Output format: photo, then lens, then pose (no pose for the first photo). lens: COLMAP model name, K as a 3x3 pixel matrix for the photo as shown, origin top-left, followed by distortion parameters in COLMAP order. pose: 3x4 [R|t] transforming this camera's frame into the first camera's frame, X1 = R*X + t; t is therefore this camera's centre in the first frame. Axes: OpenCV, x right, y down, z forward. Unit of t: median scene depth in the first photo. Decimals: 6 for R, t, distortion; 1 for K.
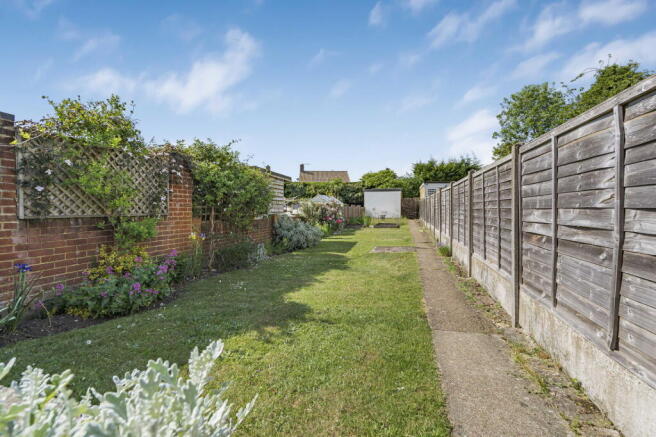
lens RADIAL K [[291.6, 0, 328.0], [0, 291.6, 218.5], [0, 0, 1]] dist [0.016408, 0.000268]
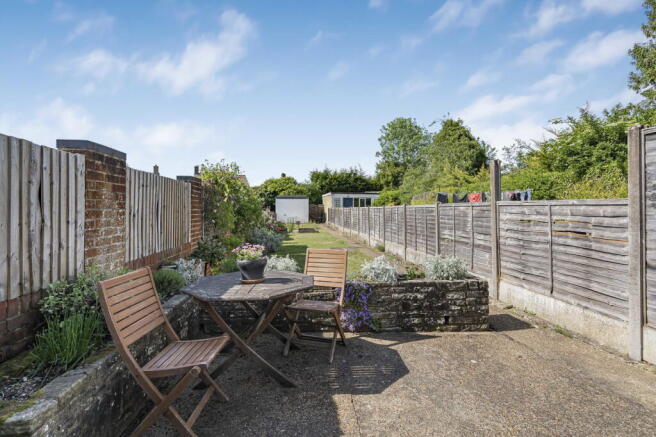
lens RADIAL K [[301.4, 0, 325.8], [0, 301.4, 206.9], [0, 0, 1]] dist [-0.000289, 0.000221]
pose [[0.929861, 0.004533, 0.367884, -0.096805], [0.012366, 0.998974, -0.043564, -0.009388], [-0.367704, 0.045058, 0.928851, -0.084730]]
